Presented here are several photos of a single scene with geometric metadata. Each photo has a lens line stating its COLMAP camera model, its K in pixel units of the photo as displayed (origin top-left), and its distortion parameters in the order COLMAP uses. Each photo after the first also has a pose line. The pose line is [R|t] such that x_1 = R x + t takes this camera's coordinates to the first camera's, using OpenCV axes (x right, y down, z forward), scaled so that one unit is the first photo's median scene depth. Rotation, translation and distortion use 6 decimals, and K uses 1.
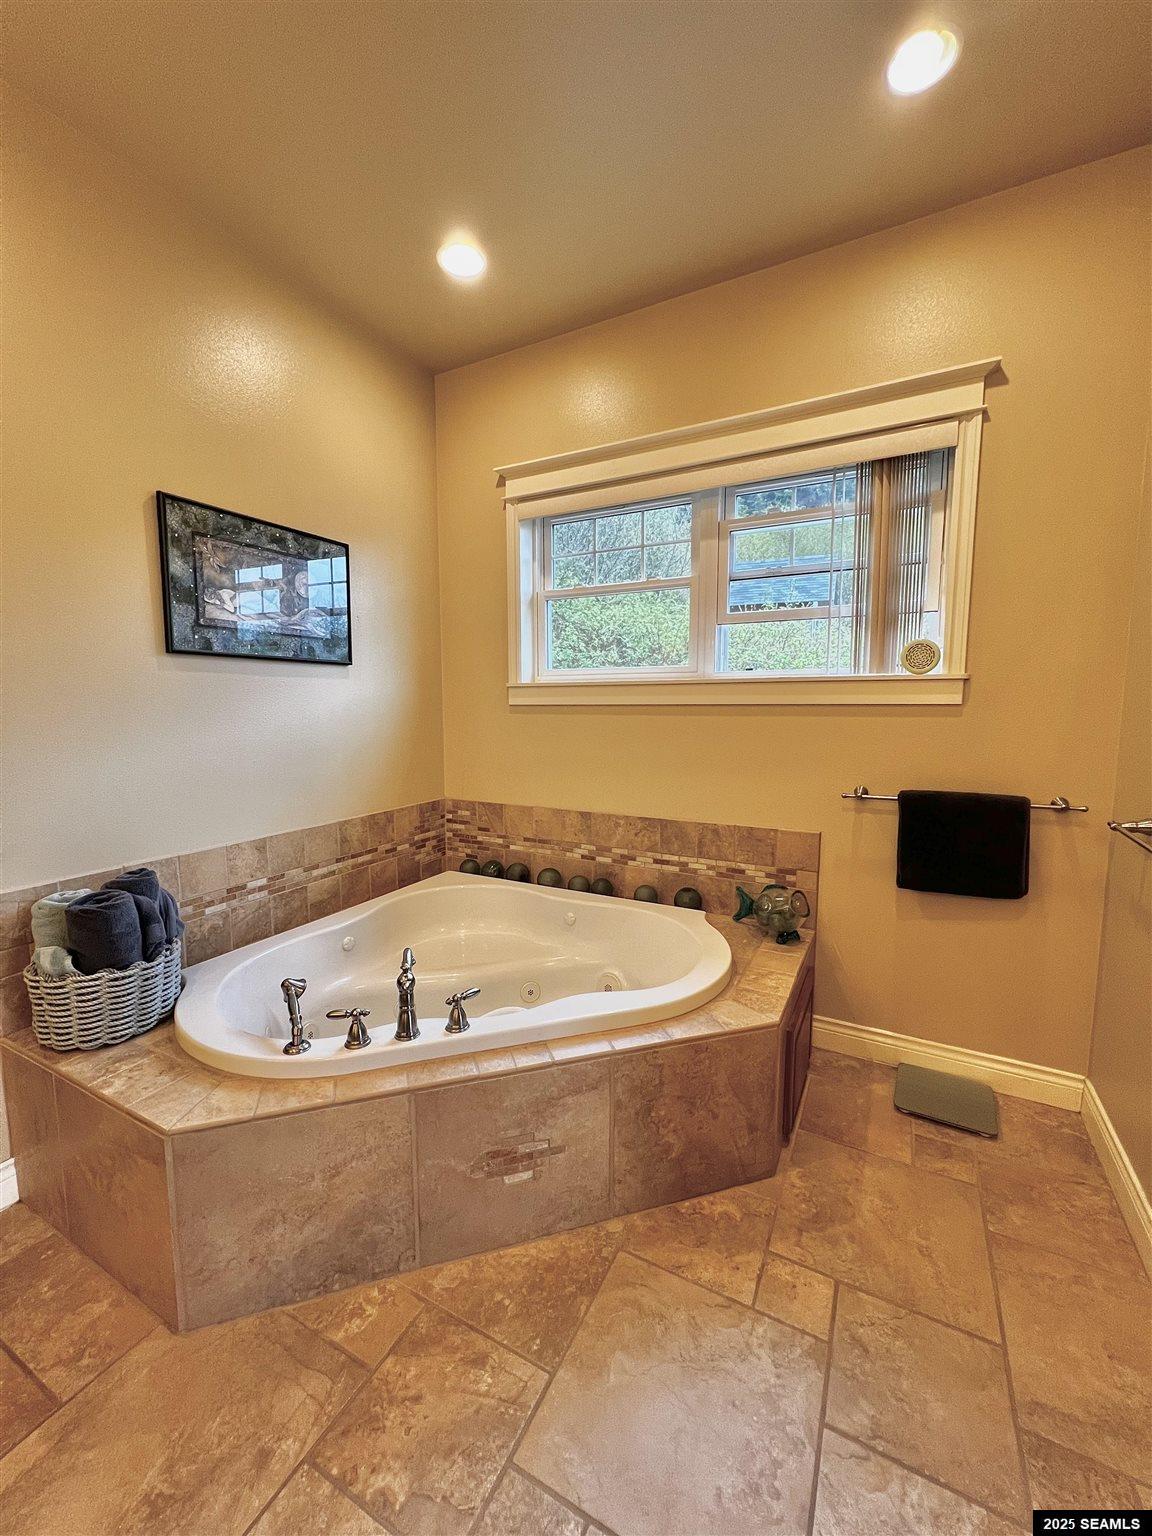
lens RADIAL K [[612.9, 0, 579.4], [0, 612.9, 769.7], [0, 0, 1]] dist [-0.002020, 0.000286]
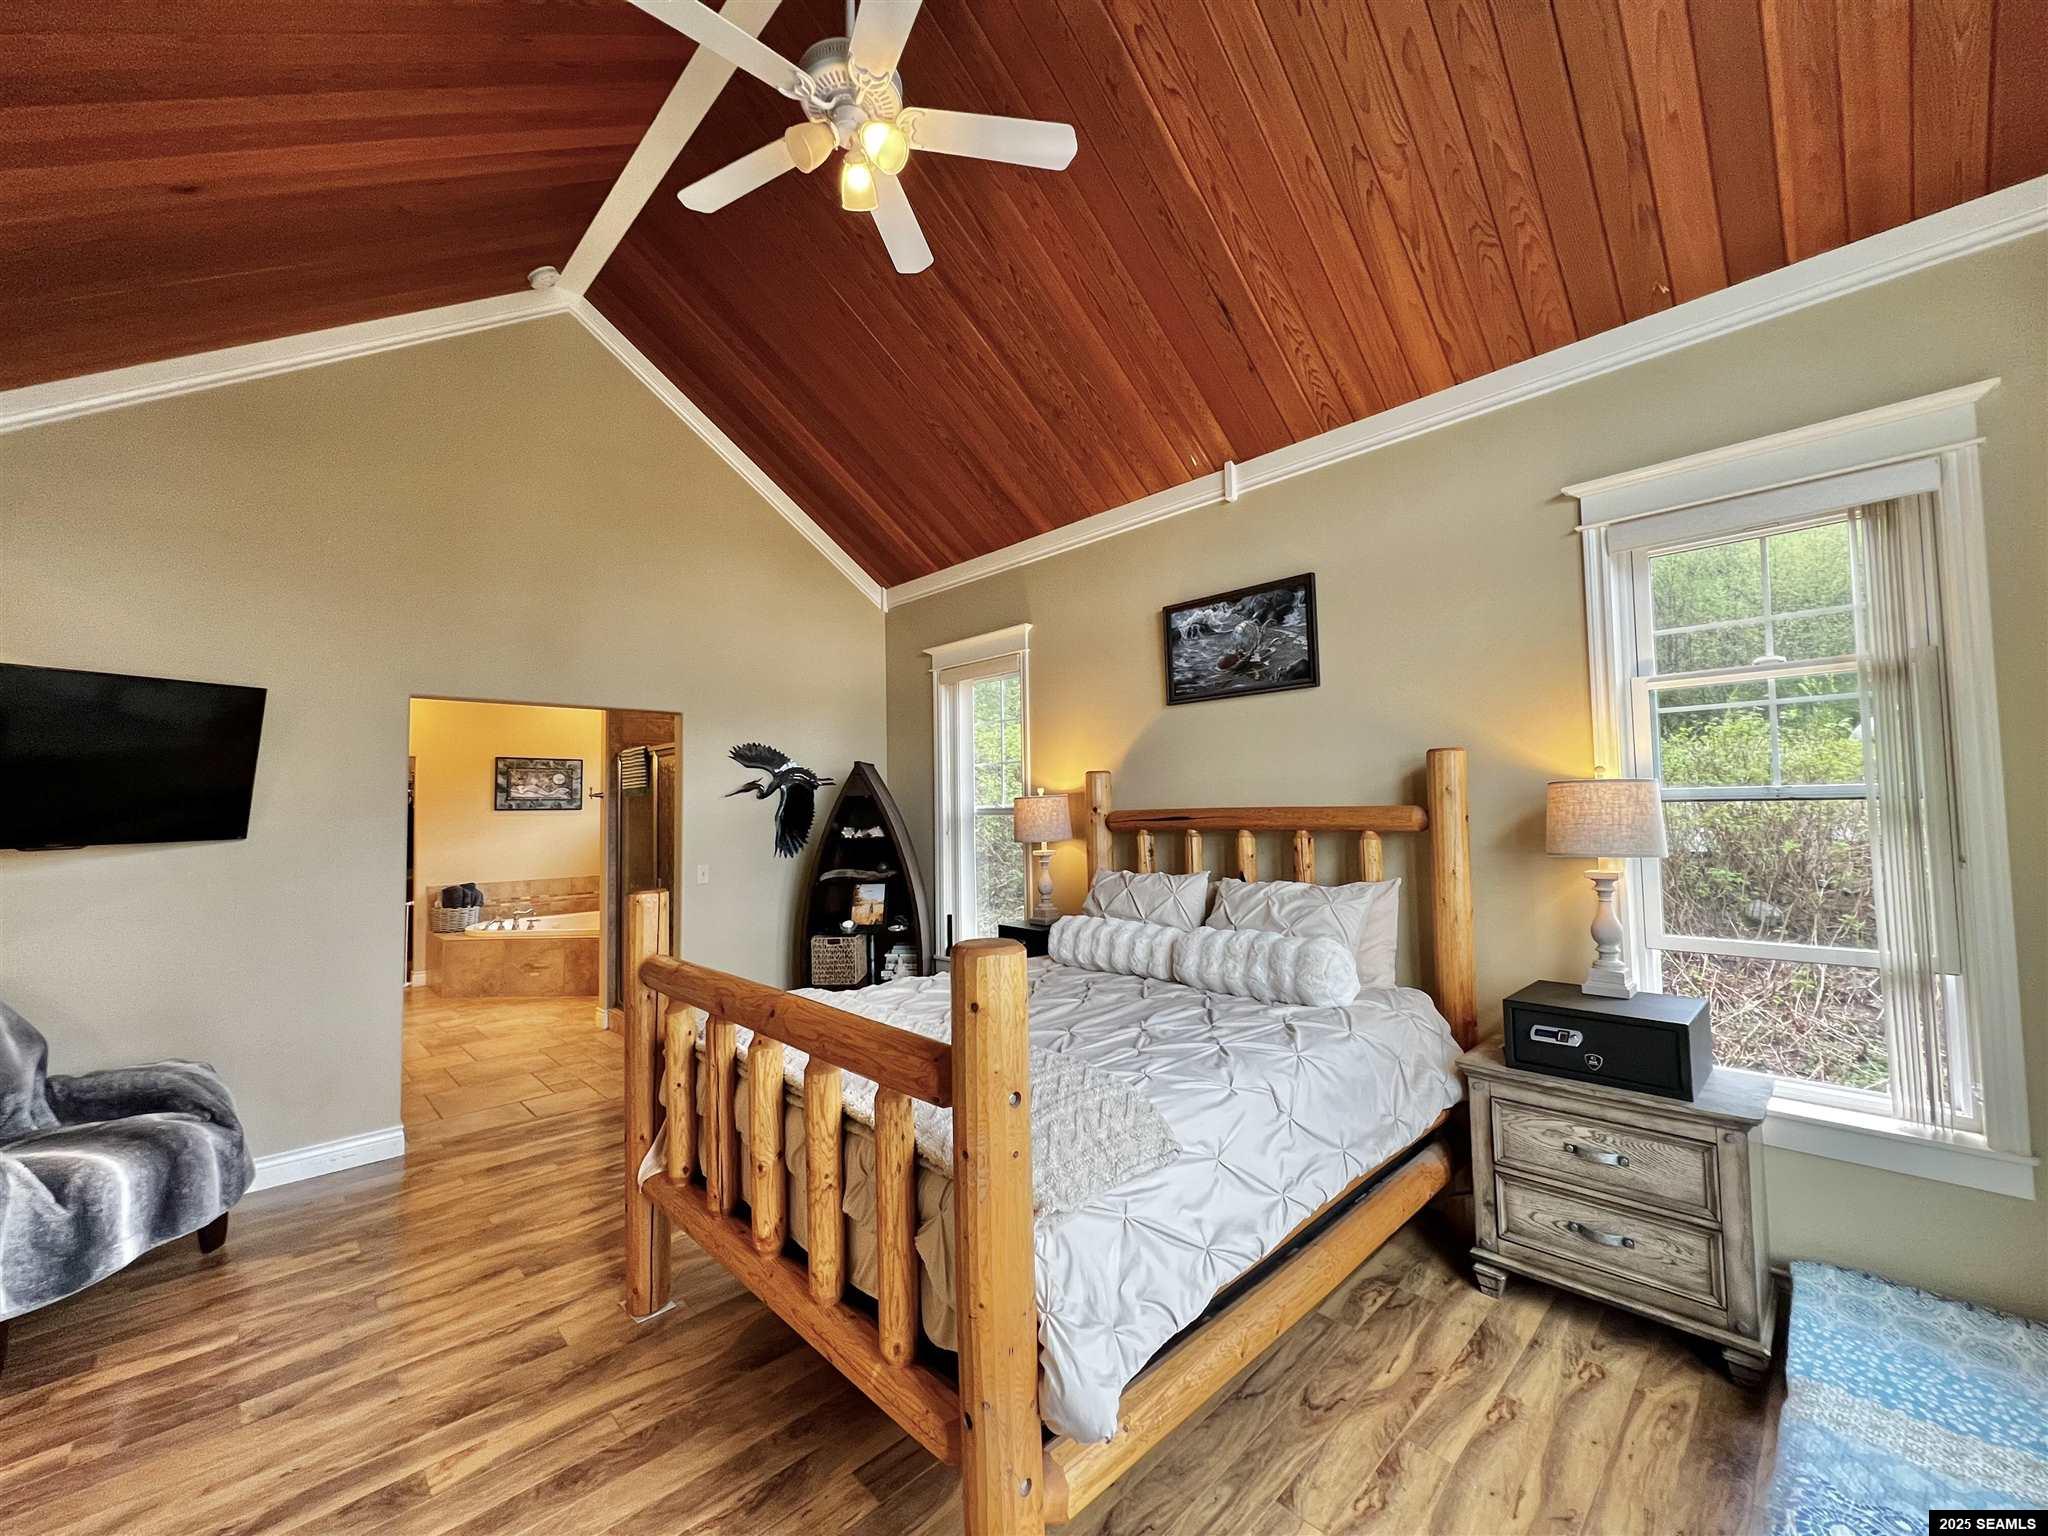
lens RADIAL K [[817.2, 0, 1018.8], [0, 817.2, 769.0], [0, 0, 1]] dist [-0.002020, 0.000286]
pose [[0.951410, -0.028717, -0.306586, 2.471152], [-0.019228, 0.988159, -0.152225, 0.134579], [0.307327, 0.150723, 0.939592, -1.628256]]
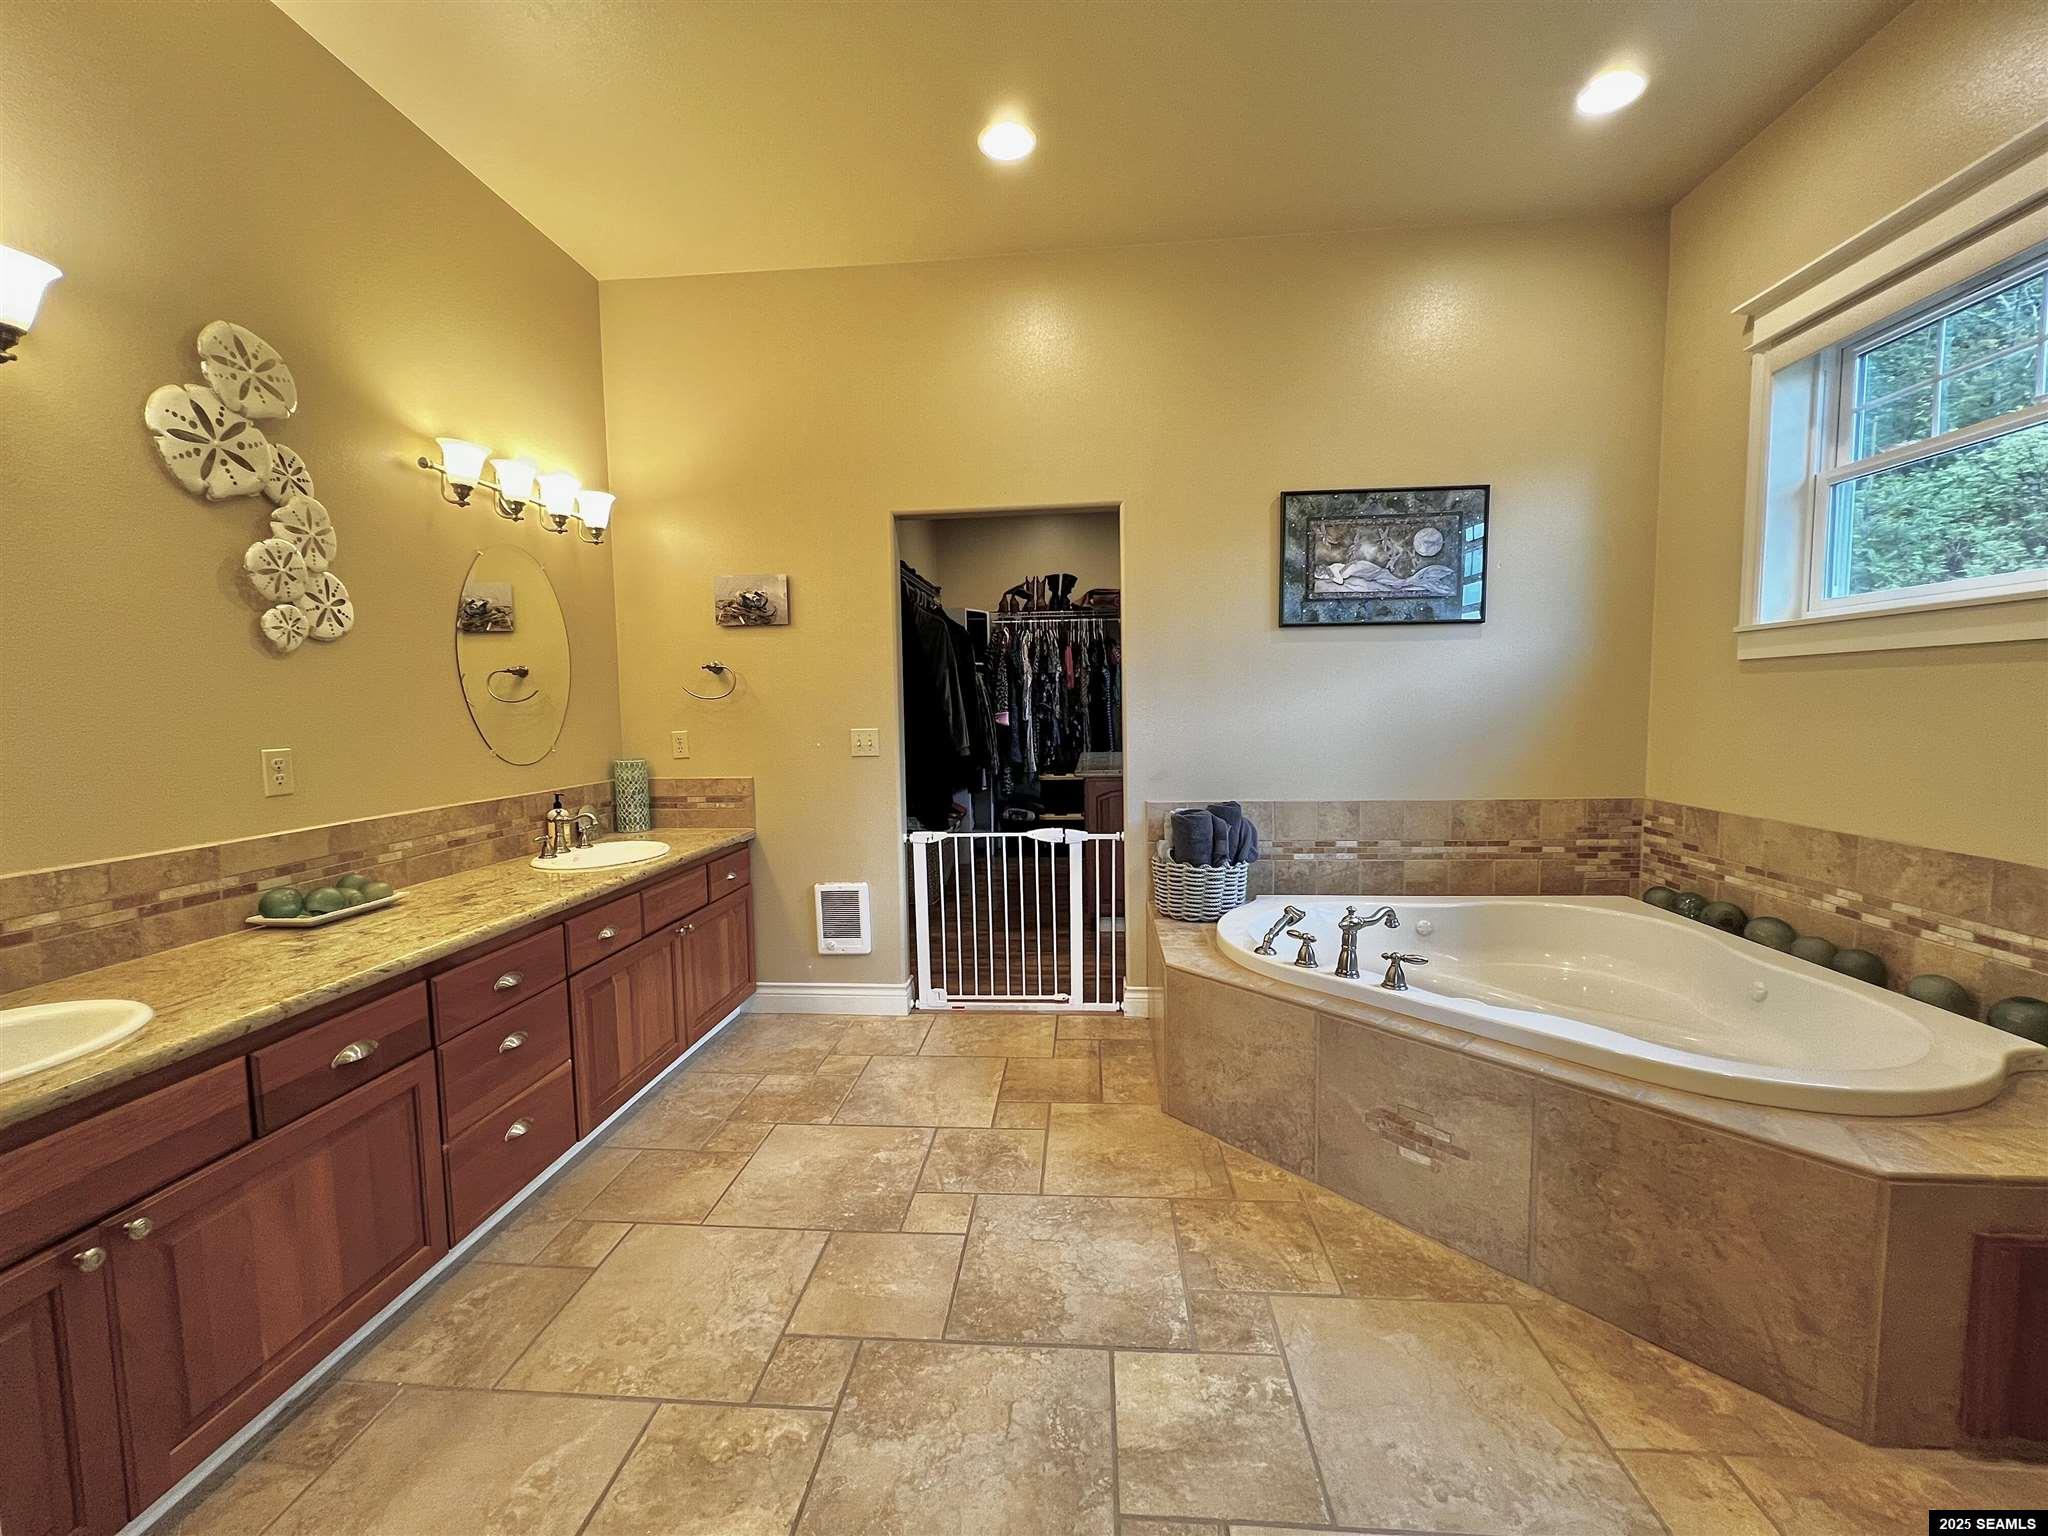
lens RADIAL K [[817.2, 0, 1026.3], [0, 817.2, 771.5], [0, 0, 1]] dist [-0.002020, 0.000286]
pose [[0.396992, 0.069807, -0.915163, 0.509435], [-0.084054, 0.995679, 0.039486, 0.055397], [0.913965, 0.061247, 0.401144, -0.050116]]
